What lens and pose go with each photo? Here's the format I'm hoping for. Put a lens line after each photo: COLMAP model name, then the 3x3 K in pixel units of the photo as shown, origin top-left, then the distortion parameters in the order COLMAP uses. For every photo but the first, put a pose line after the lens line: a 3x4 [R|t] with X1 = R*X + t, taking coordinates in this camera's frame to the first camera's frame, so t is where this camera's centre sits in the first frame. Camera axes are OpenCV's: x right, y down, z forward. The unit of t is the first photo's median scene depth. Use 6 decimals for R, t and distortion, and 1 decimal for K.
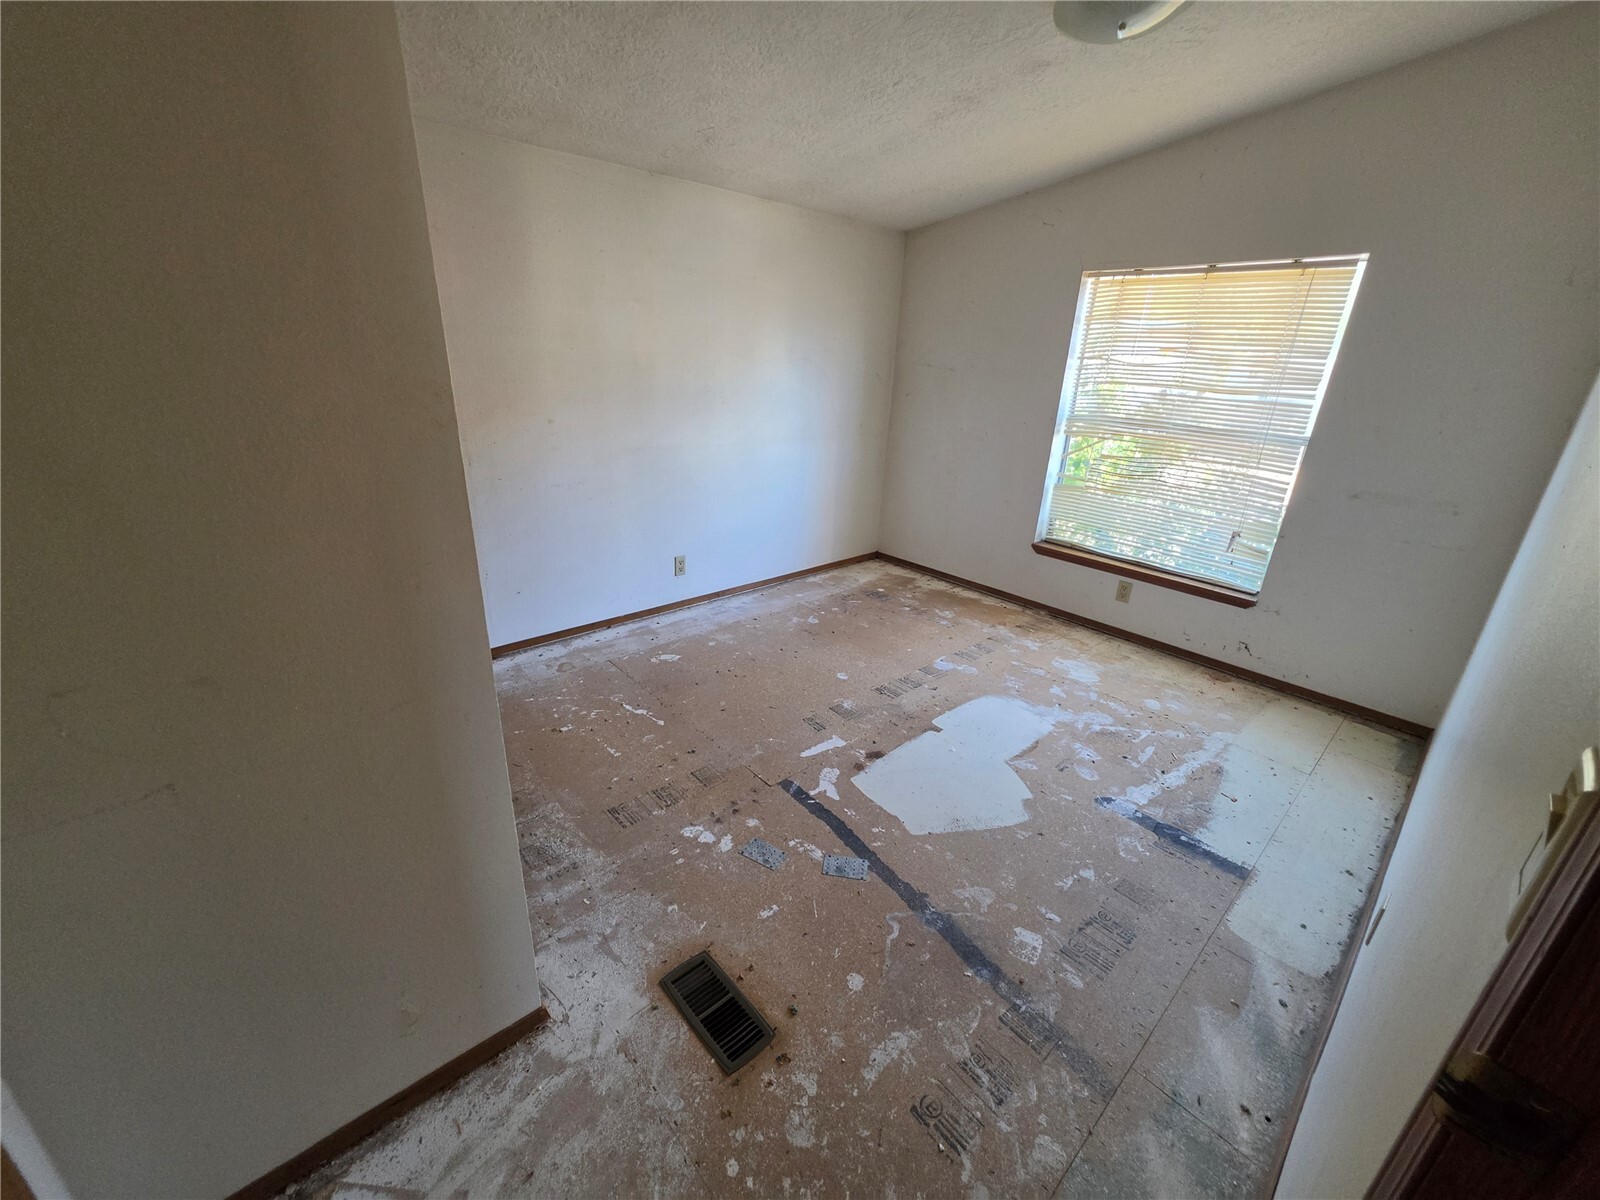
lens RADIAL K [[639.6, 0, 793.5], [0, 639.6, 596.9], [0, 0, 1]] dist [-0.003689, 0.001485]
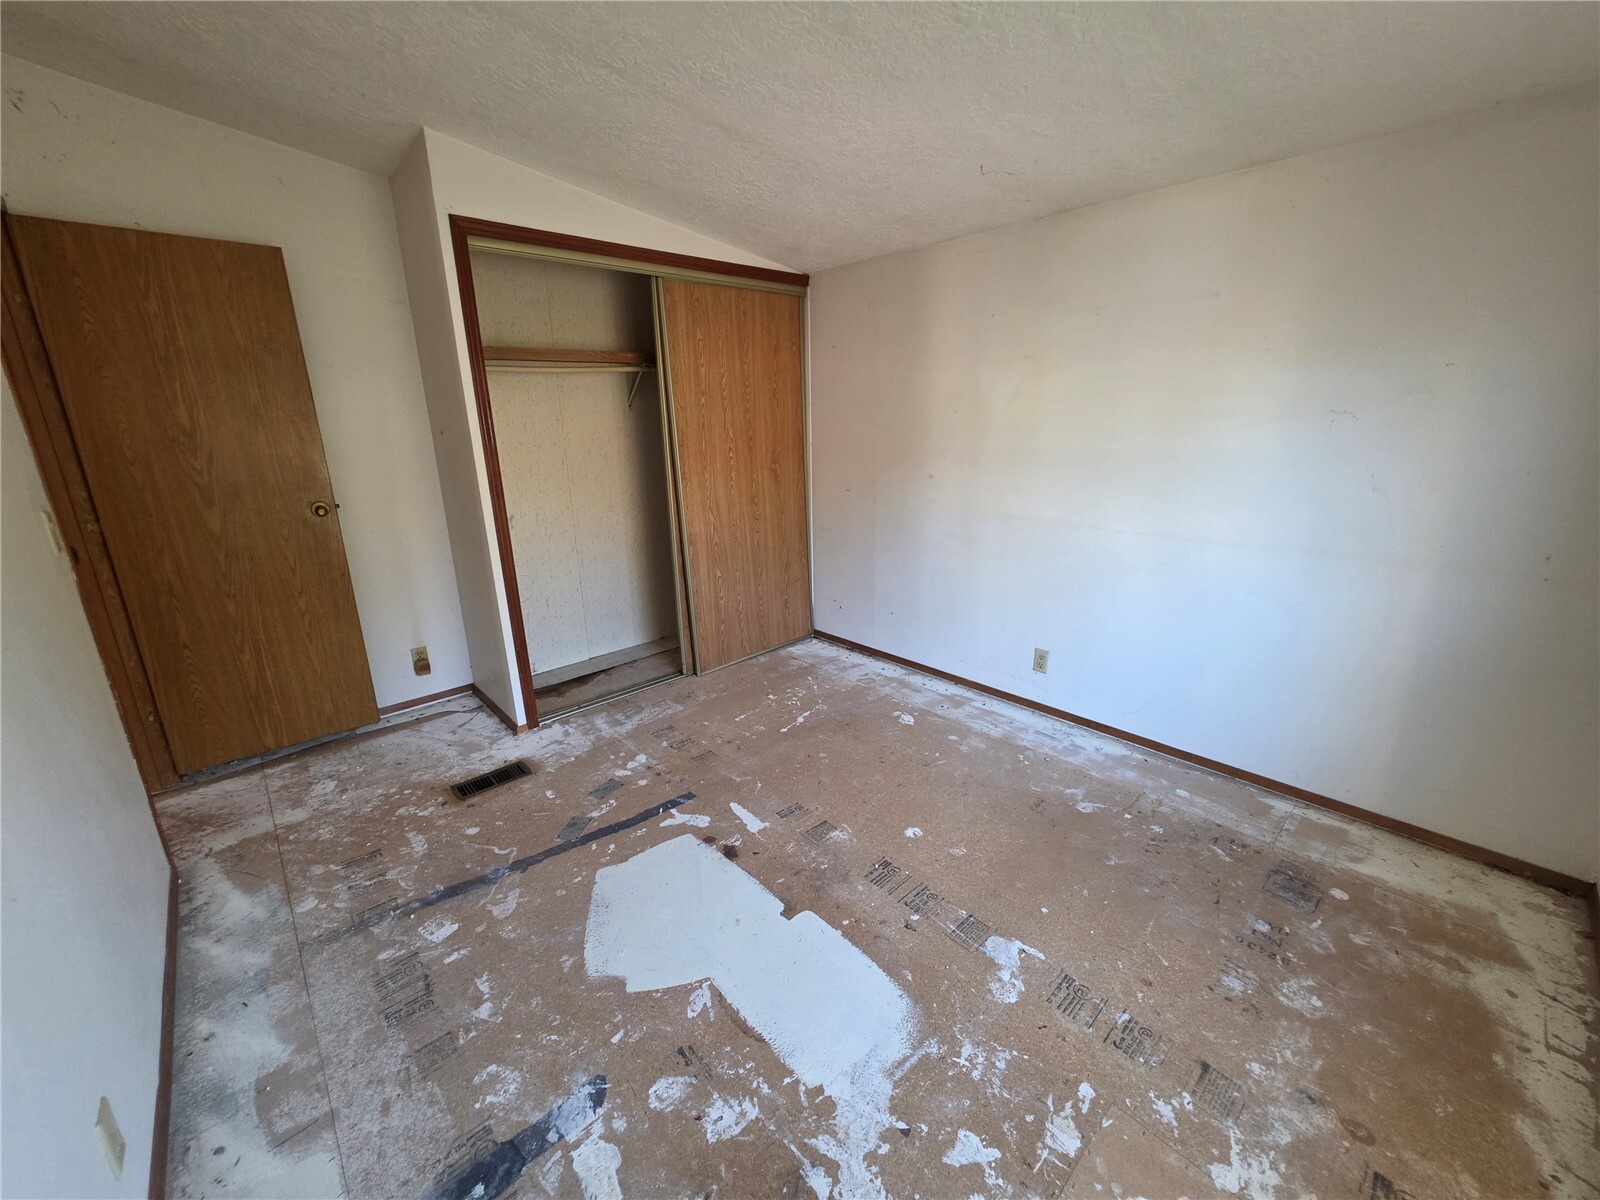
lens RADIAL K [[639.6, 0, 794.5], [0, 639.6, 594.8], [0, 0, 1]] dist [-0.003689, 0.001485]
pose [[0.011015, 0.240002, -0.970710, 0.874736], [-0.337107, 0.914830, 0.222360, -0.295504], [0.941402, 0.324784, 0.090983, 0.863289]]
